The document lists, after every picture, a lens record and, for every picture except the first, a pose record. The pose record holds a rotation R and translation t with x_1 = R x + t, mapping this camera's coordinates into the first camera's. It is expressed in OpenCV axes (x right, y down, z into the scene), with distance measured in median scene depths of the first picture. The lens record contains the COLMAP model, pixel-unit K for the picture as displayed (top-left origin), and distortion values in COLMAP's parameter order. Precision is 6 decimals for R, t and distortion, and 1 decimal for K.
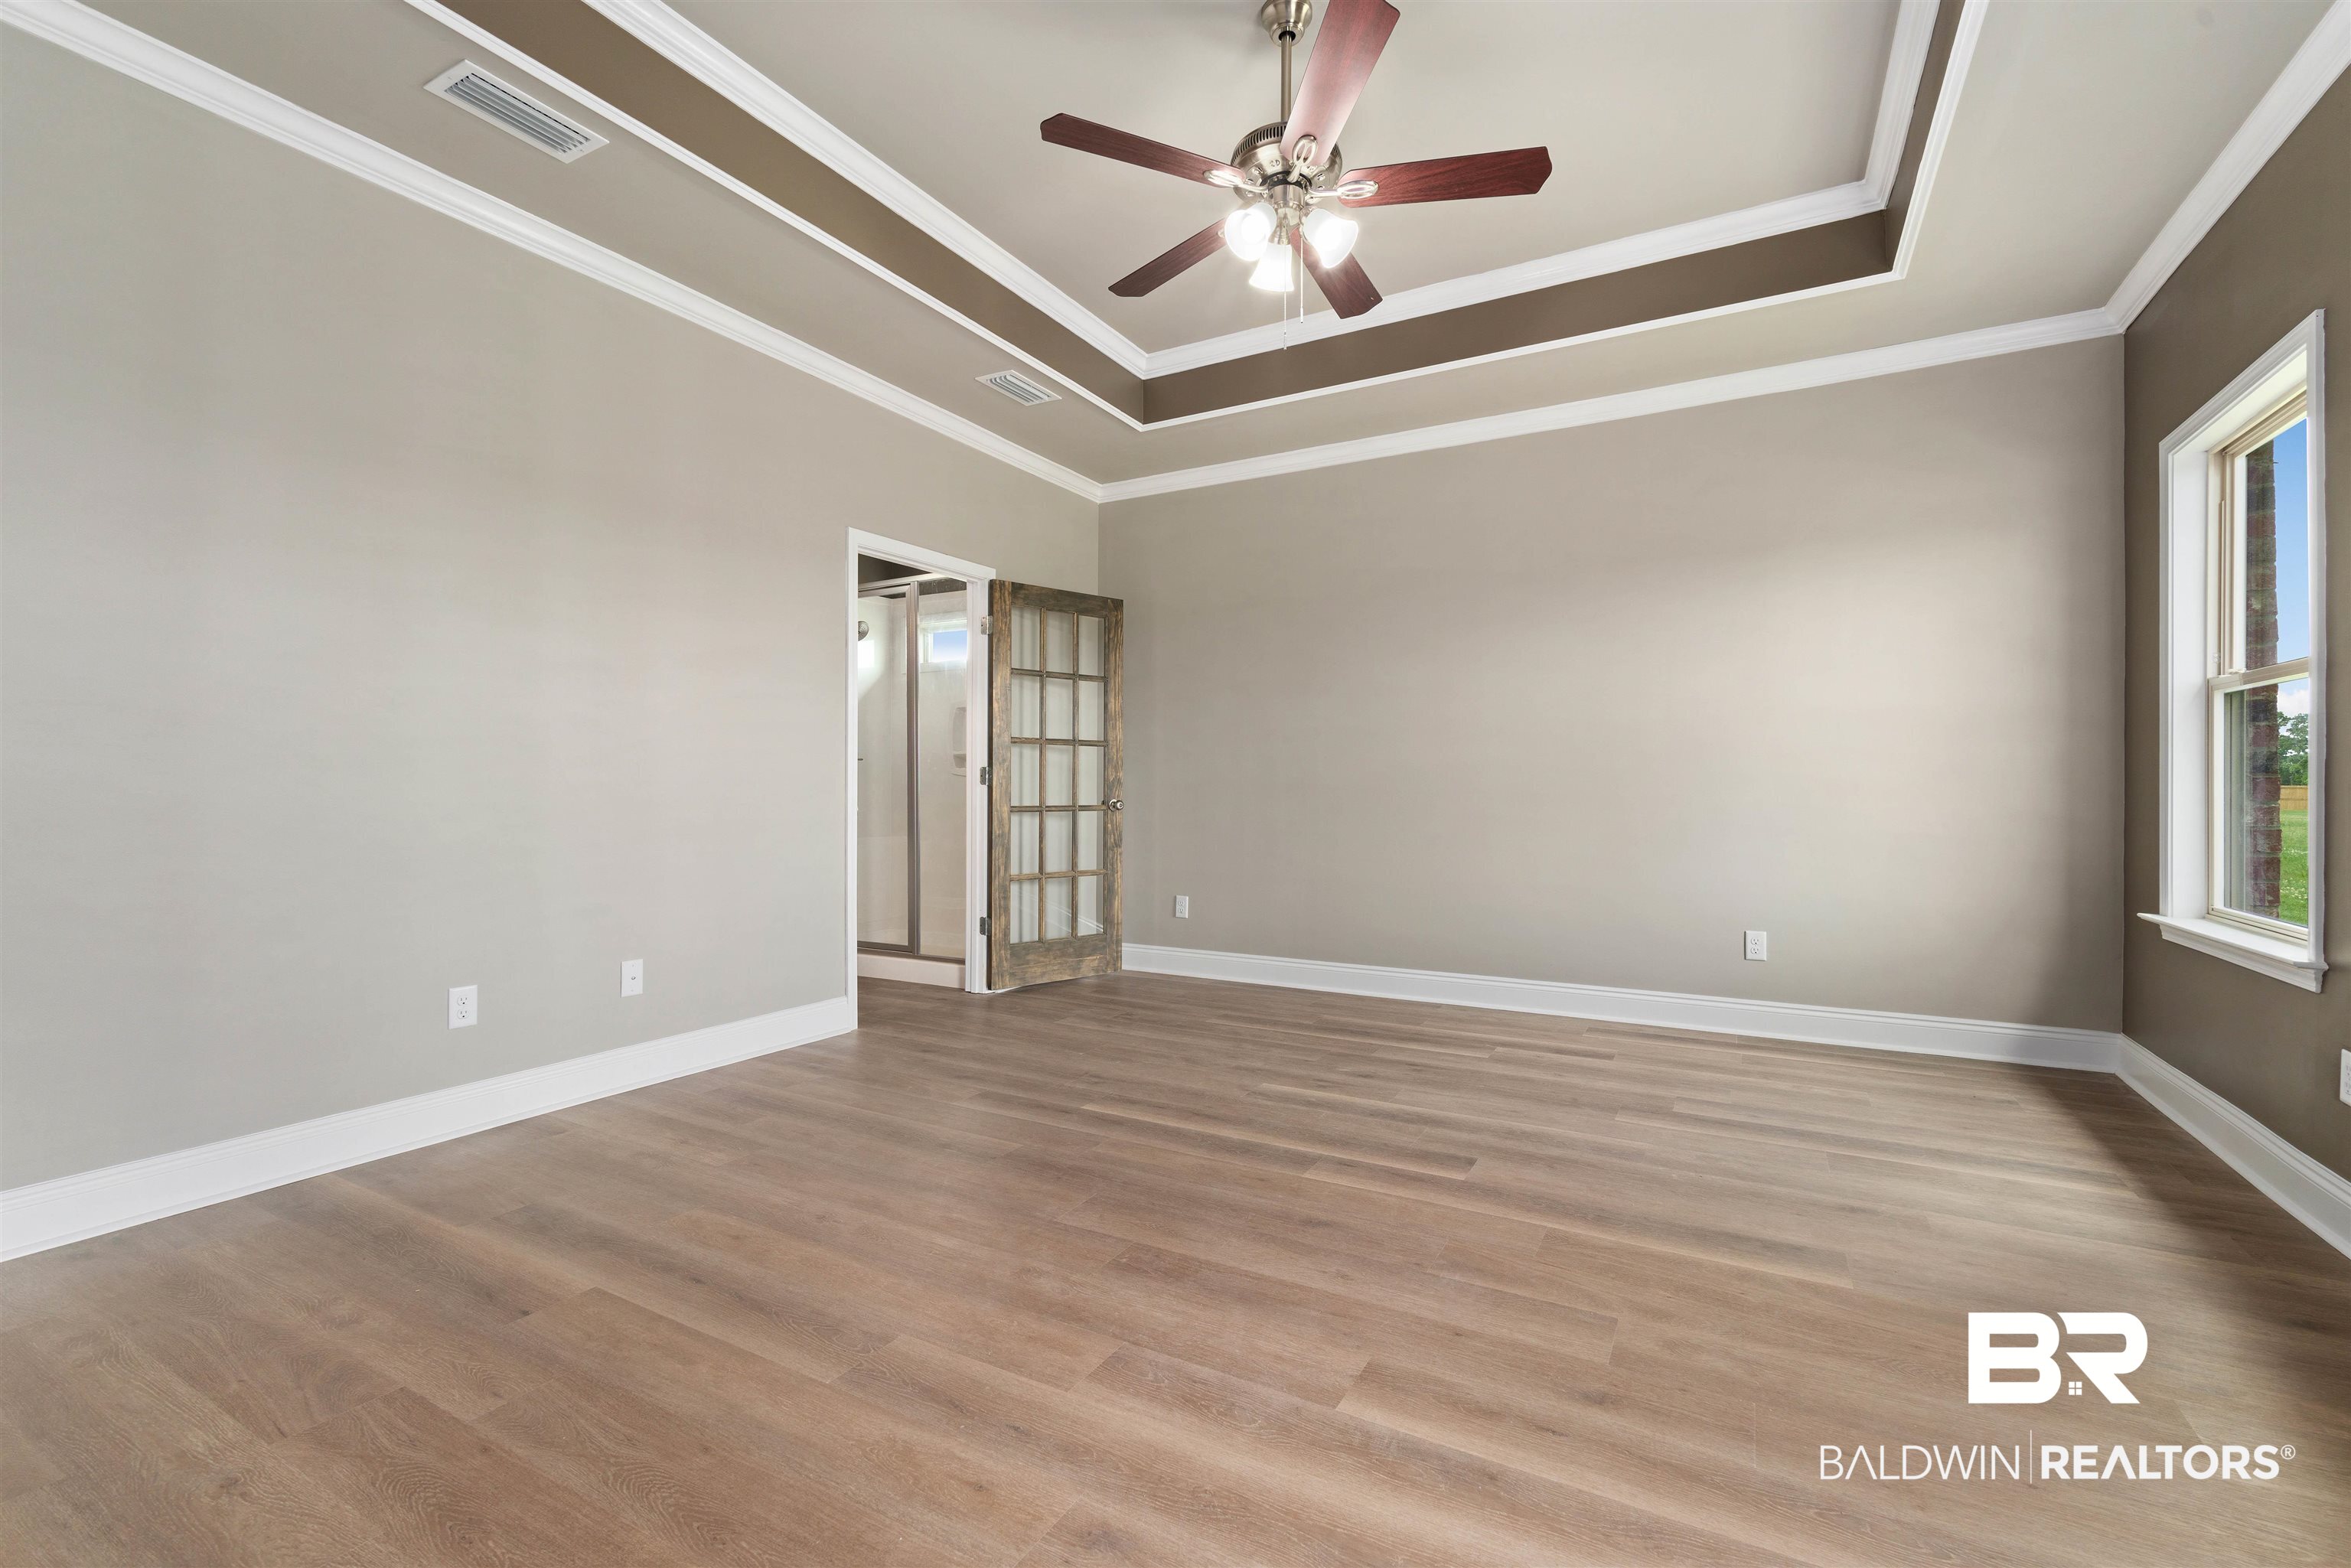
lens RADIAL K [[1009.7, 0, 1179.9], [0, 1009.7, 788.5], [0, 0, 1]] dist [-0.001660, 0.000919]
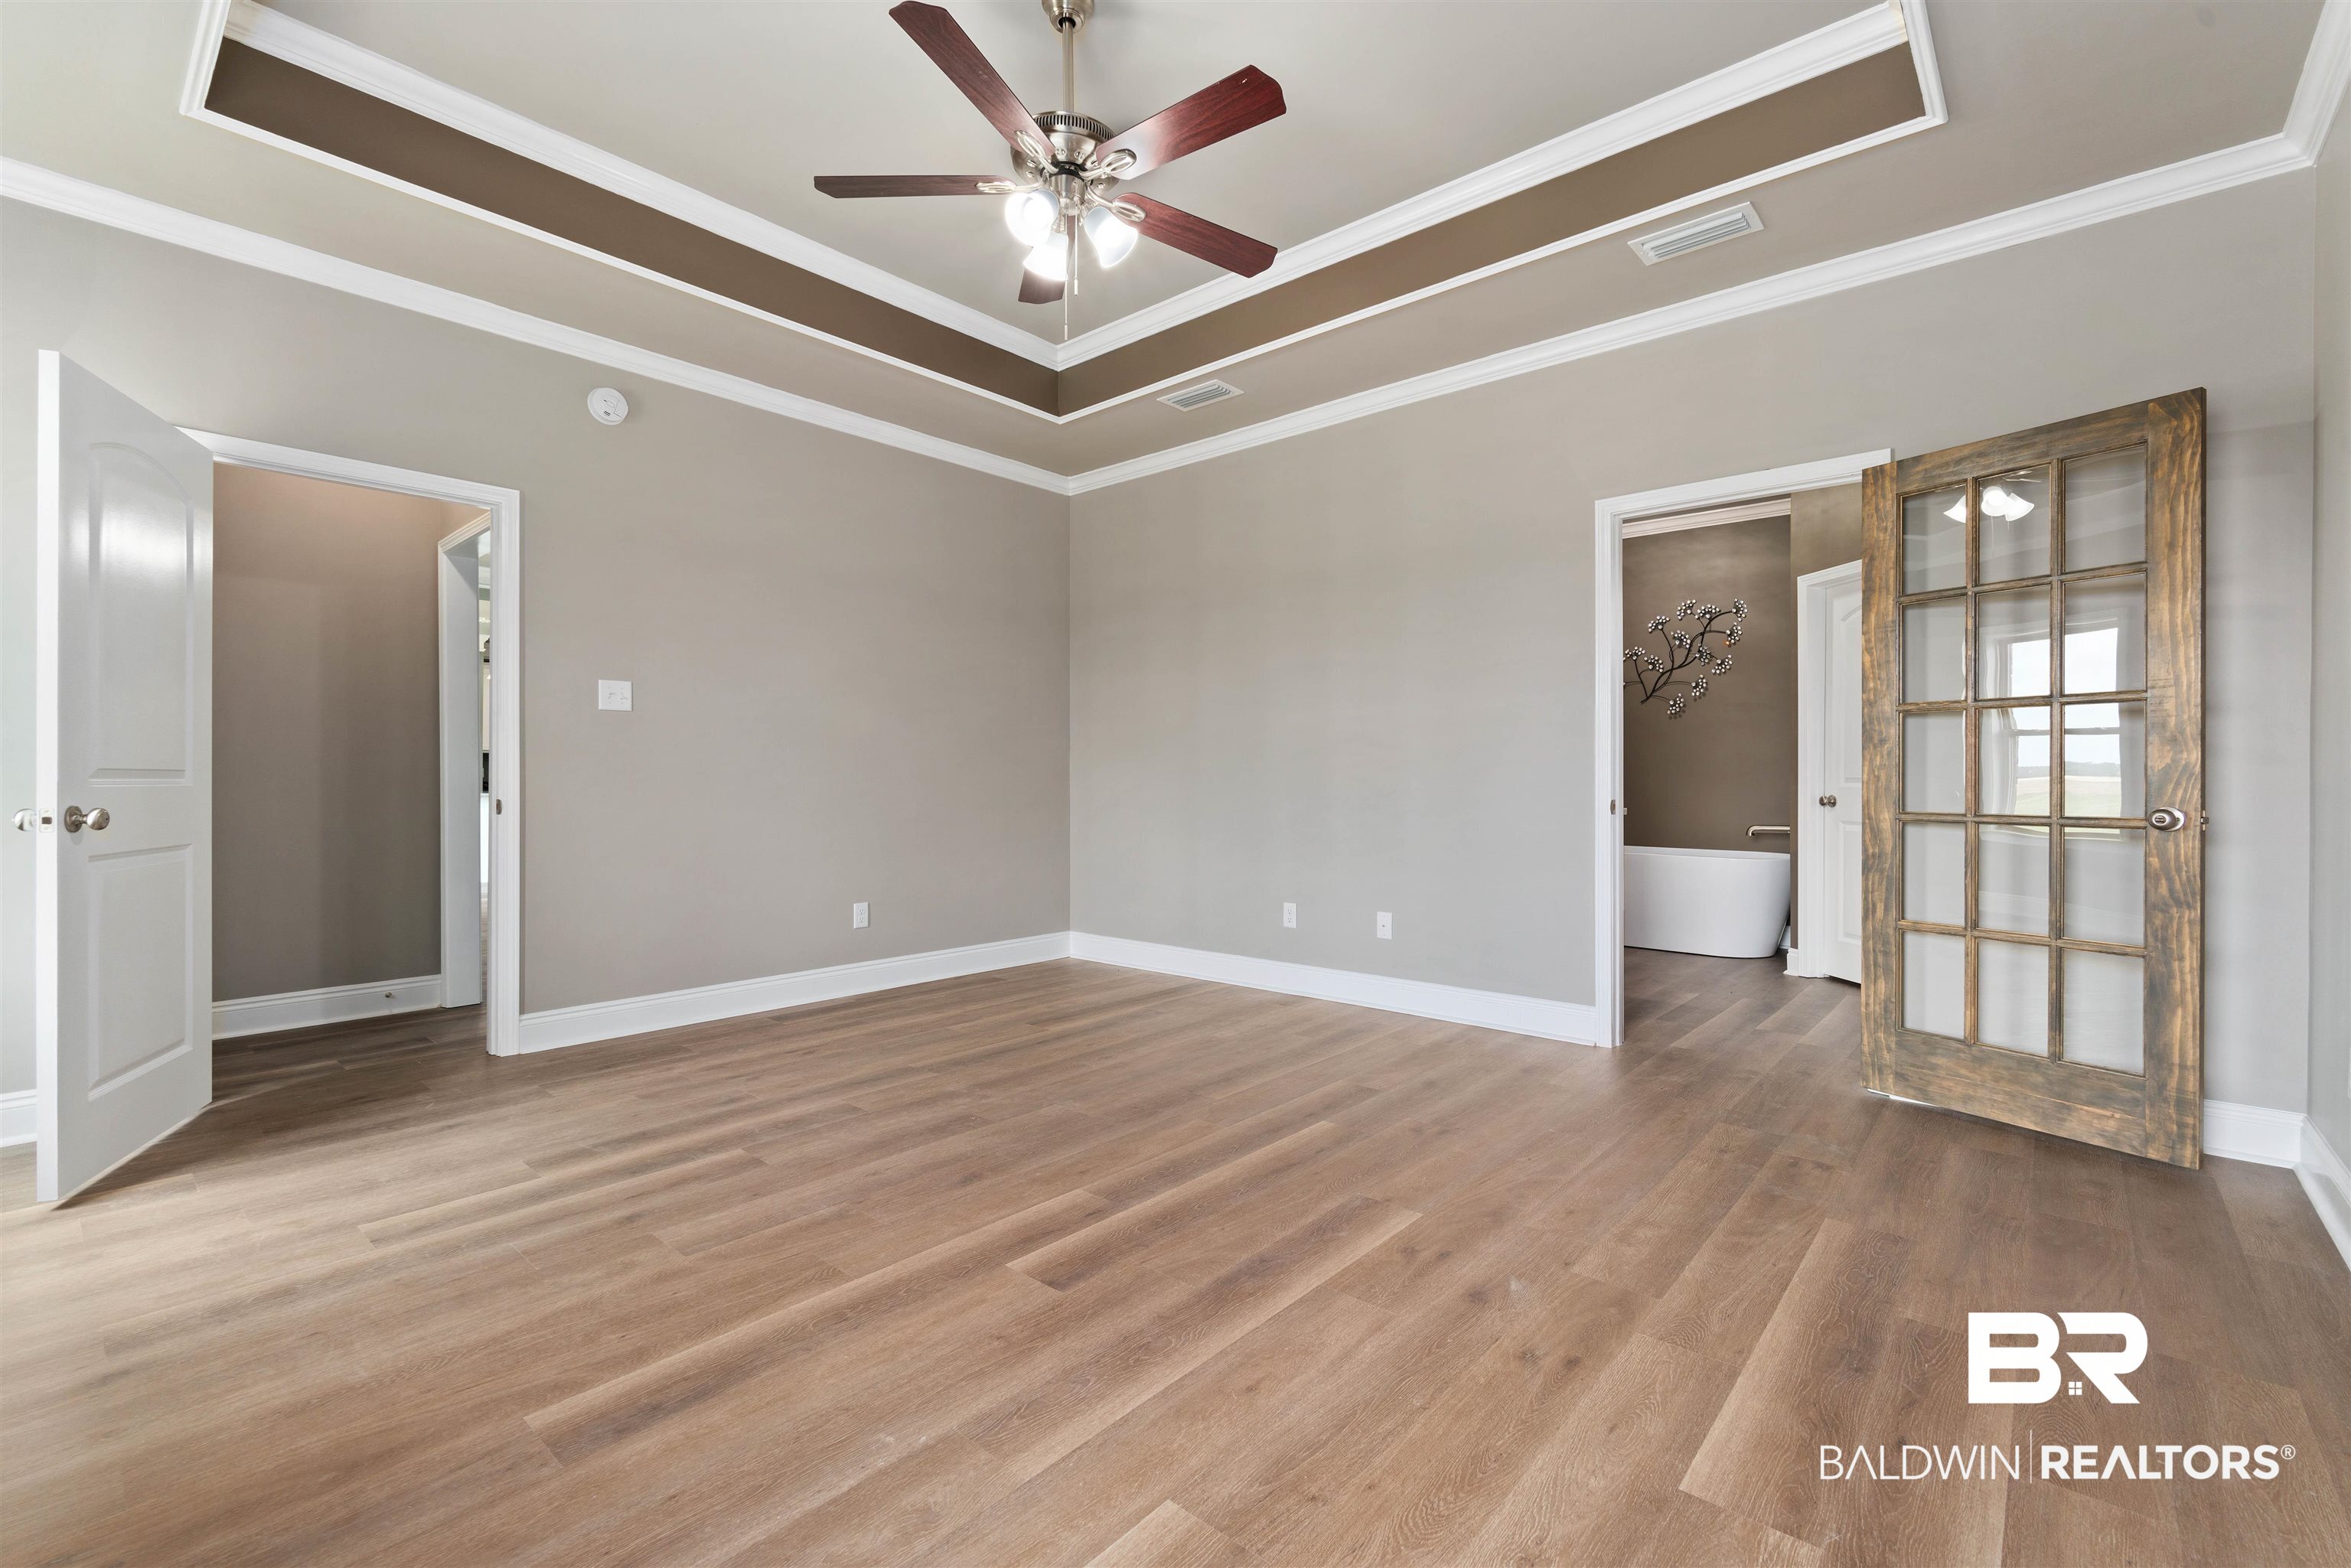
lens RADIAL K [[1009.7, 0, 1180.1], [0, 1009.7, 781.9], [0, 0, 1]] dist [-0.001660, 0.000919]
pose [[-0.201740, -0.000519, -0.979439, 0.946224], [-0.003578, 0.999994, 0.000207, -0.000350], [0.979433, 0.003546, -0.201740, 1.175360]]
